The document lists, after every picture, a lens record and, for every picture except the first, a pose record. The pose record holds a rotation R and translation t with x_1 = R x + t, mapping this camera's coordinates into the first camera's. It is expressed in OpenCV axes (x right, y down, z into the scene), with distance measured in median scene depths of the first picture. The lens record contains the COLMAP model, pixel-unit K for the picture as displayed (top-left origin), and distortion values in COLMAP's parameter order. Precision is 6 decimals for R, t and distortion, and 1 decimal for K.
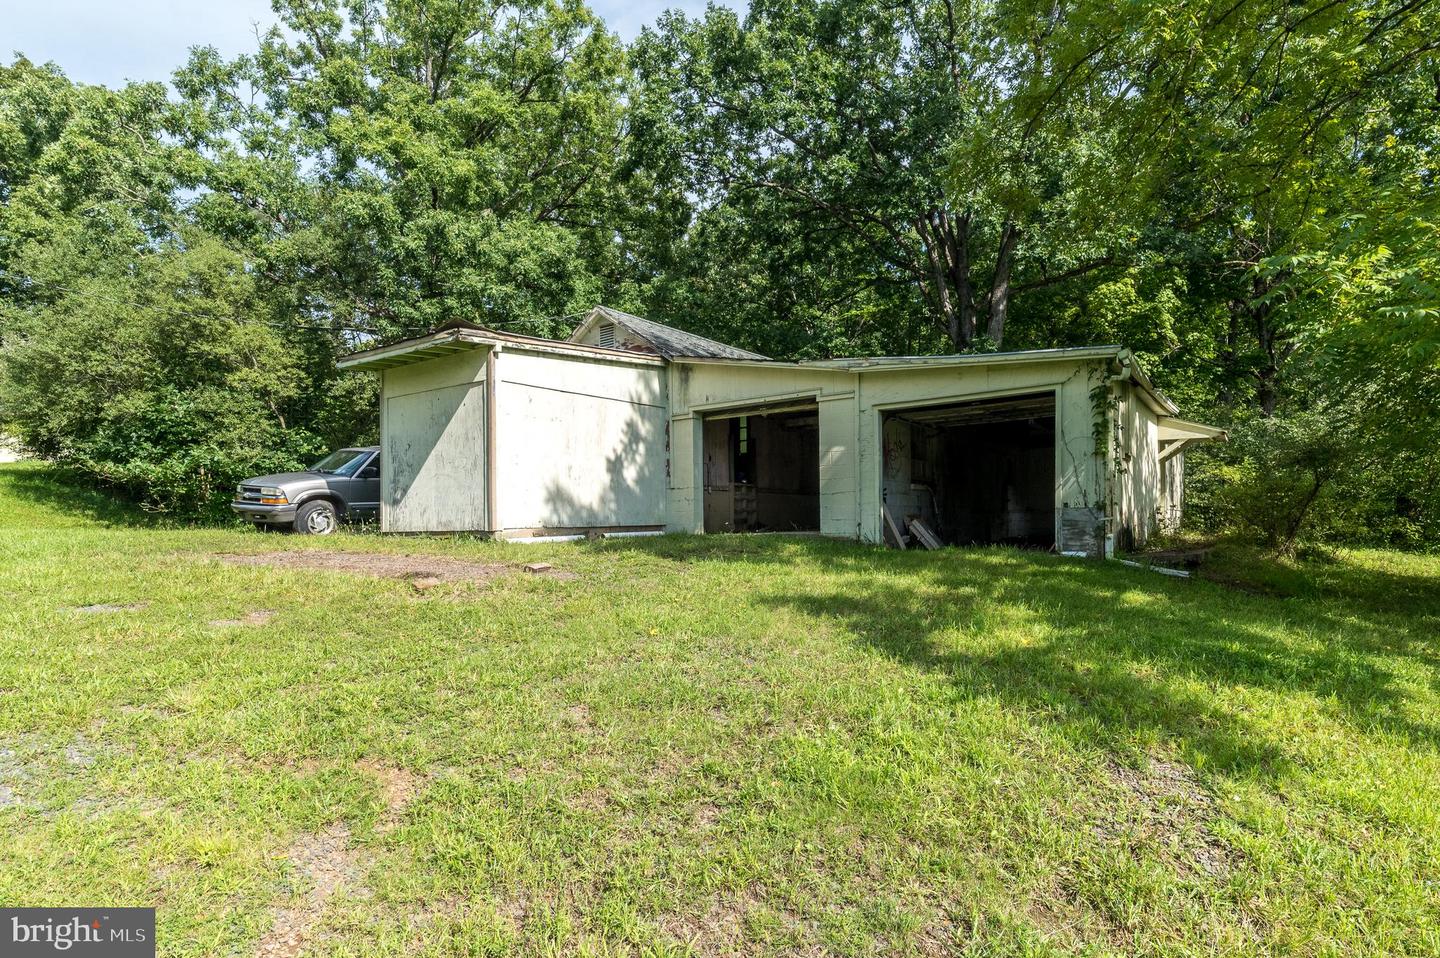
lens RADIAL K [[748.0, 0, 716.9], [0, 748.0, 484.2], [0, 0, 1]] dist [-0.000134, -0.000063]
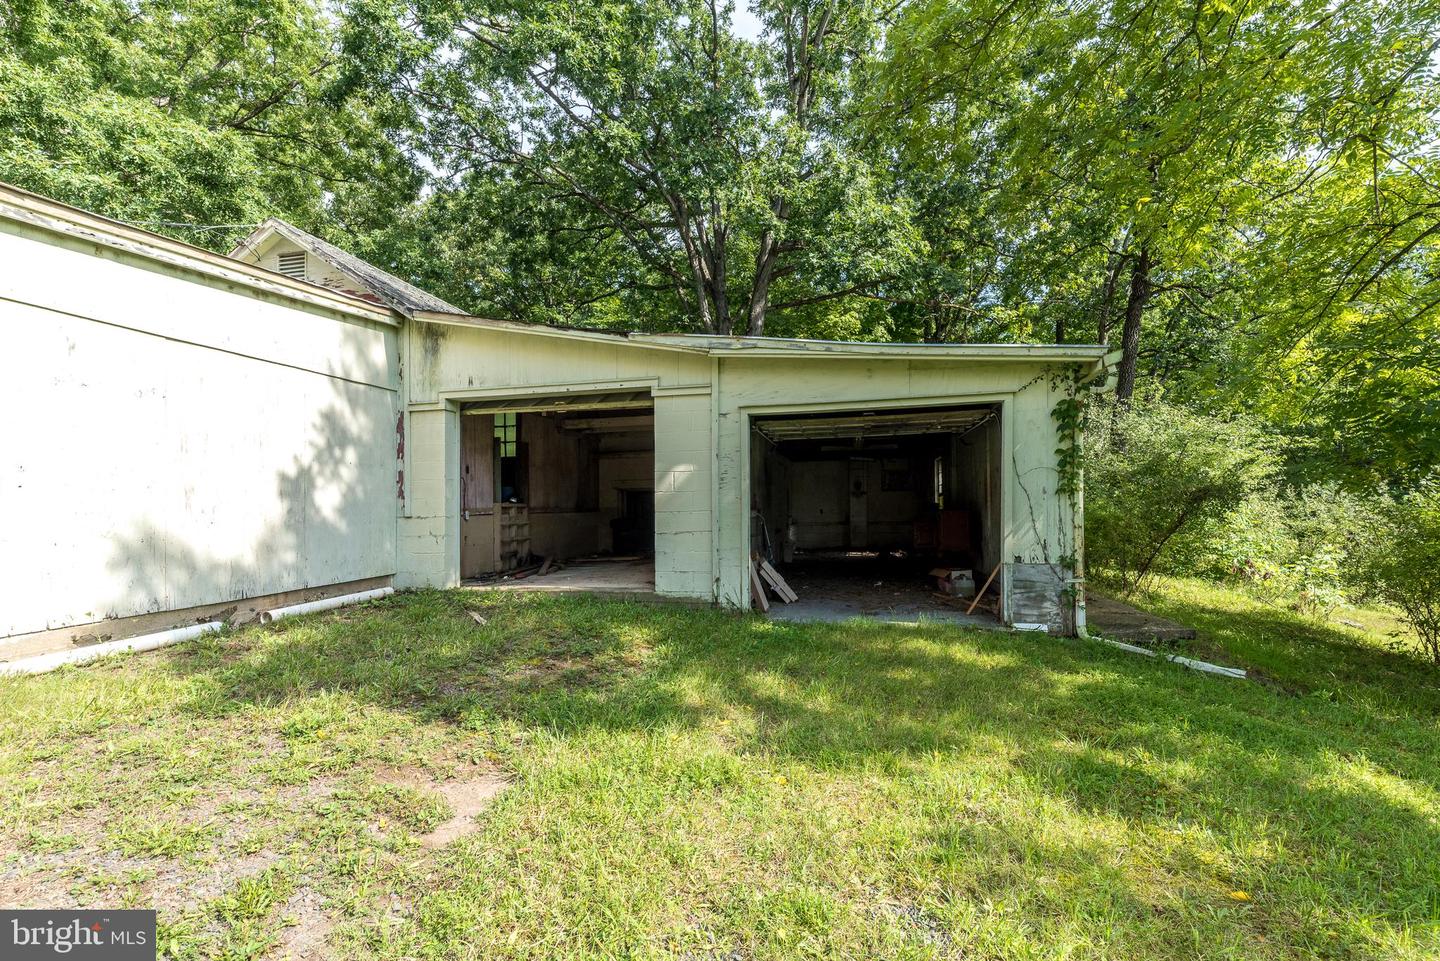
lens RADIAL K [[635.8, 0, 727.1], [0, 635.8, 484.4], [0, 0, 1]] dist [0.005588, 0.000755]
pose [[0.909499, 0.014414, 0.415455, -0.040344], [-0.018243, 0.999820, 0.005250, -0.033312], [-0.415305, -0.012354, 0.909598, 0.421637]]
